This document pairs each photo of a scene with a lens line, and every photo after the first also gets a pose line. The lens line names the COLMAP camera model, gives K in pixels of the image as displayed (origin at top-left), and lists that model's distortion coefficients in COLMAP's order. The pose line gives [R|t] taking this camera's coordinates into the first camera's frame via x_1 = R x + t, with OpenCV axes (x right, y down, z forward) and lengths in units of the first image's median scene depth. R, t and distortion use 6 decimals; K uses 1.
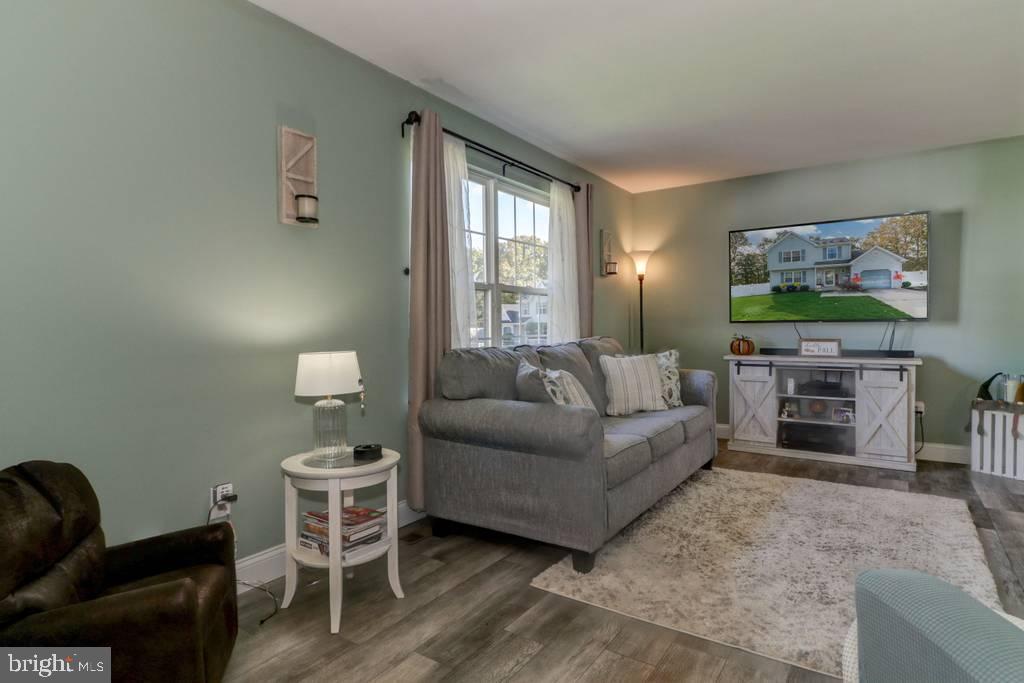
lens RADIAL K [[546.1, 0, 505.5], [0, 546.1, 338.3], [0, 0, 1]] dist [0.002701, -0.005066]
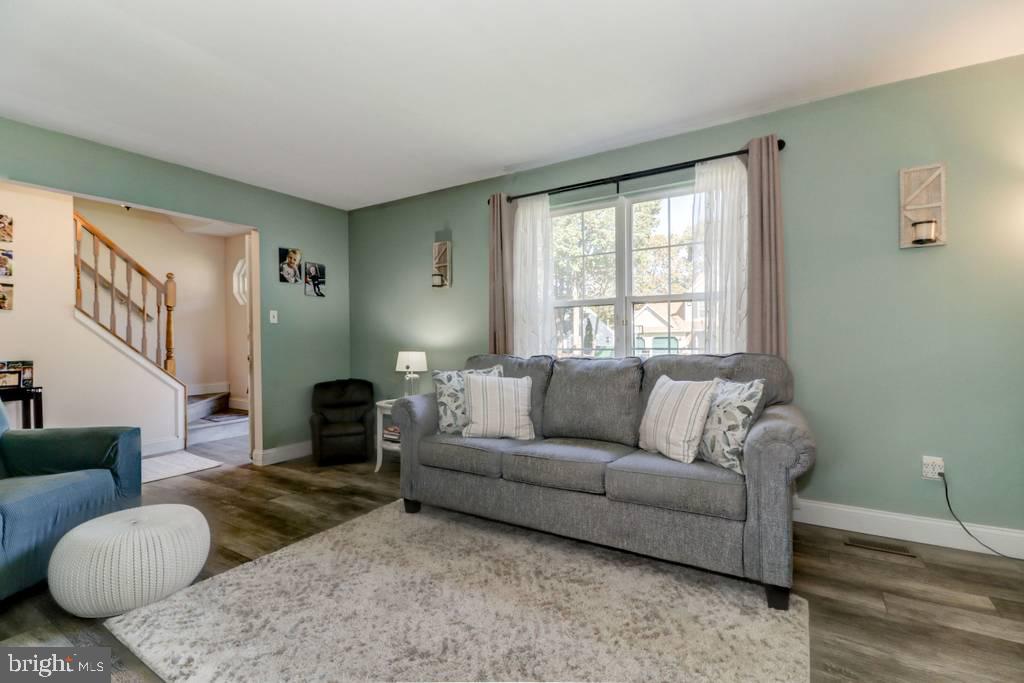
lens RADIAL K [[470.4, 0, 519.1], [0, 470.4, 337.2], [0, 0, 1]] dist [0.000667, -0.001568]
pose [[0.059973, 0.010195, -0.998148, 0.784930], [-0.014389, 0.999853, 0.009348, -0.025596], [0.998096, 0.013802, 0.060111, 0.684713]]
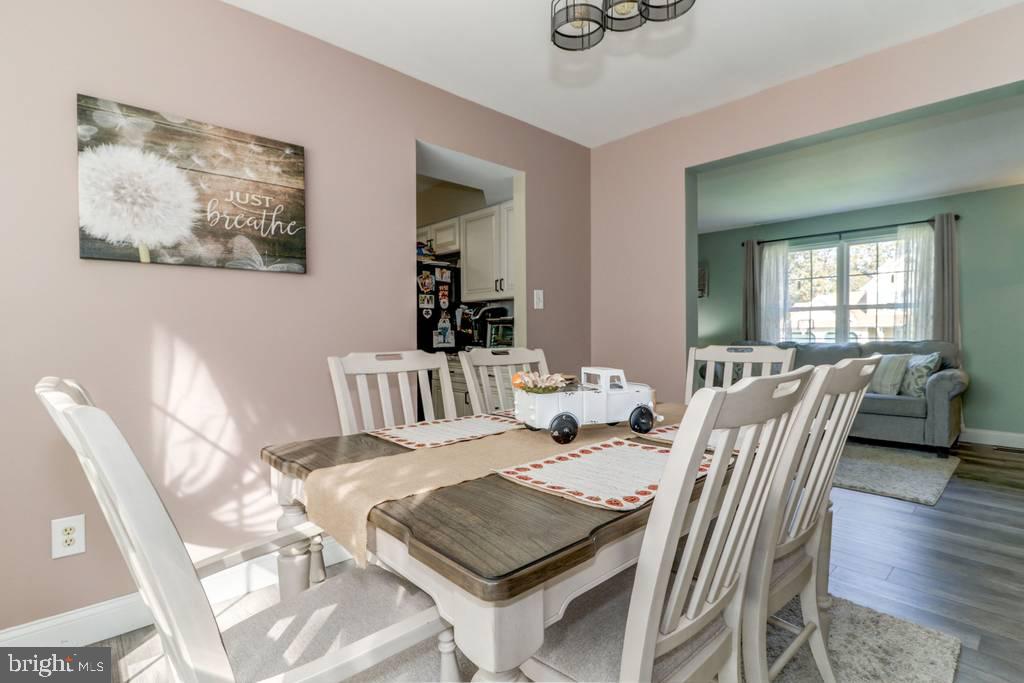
lens RADIAL K [[499.9, 0, 504.7], [0, 499.9, 339.5], [0, 0, 1]] dist [-0.014124, -0.005597]
pose [[-0.224715, 0.026231, -0.974071, 1.472349], [-0.016238, 0.999398, 0.030659, -0.023326], [0.974289, 0.022706, -0.224154, 0.338625]]
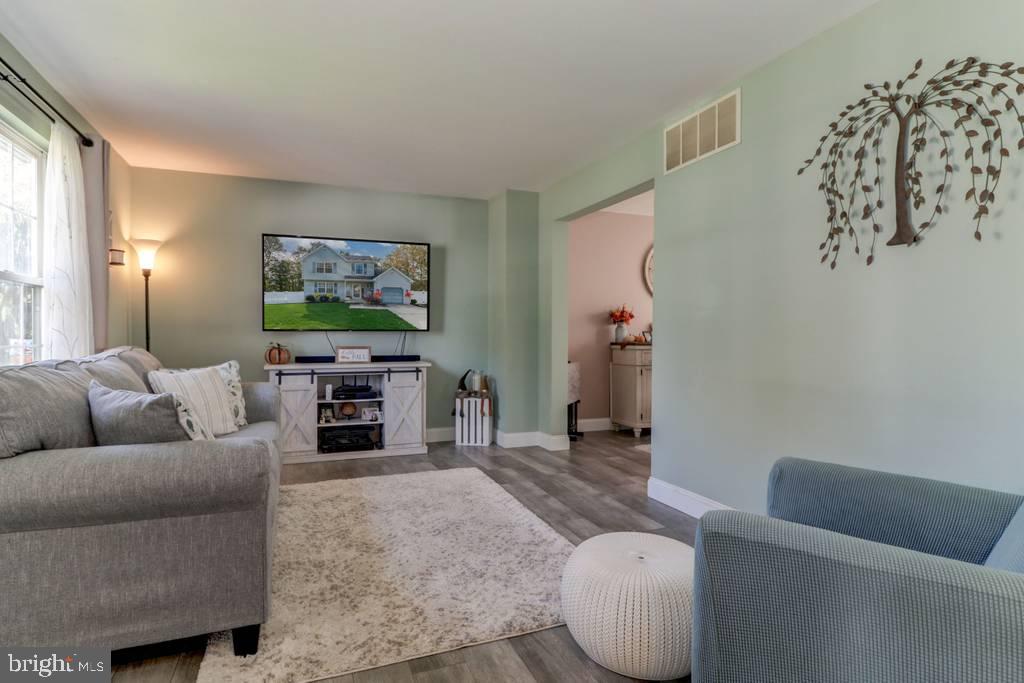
lens RADIAL K [[546.1, 0, 505.4], [0, 546.1, 336.9], [0, 0, 1]] dist [0.002701, -0.005066]
pose [[0.558685, 0.004270, 0.829369, -0.166343], [0.010248, 0.999875, -0.012051, -0.002107], [-0.829317, 0.015232, 0.558571, 0.149841]]
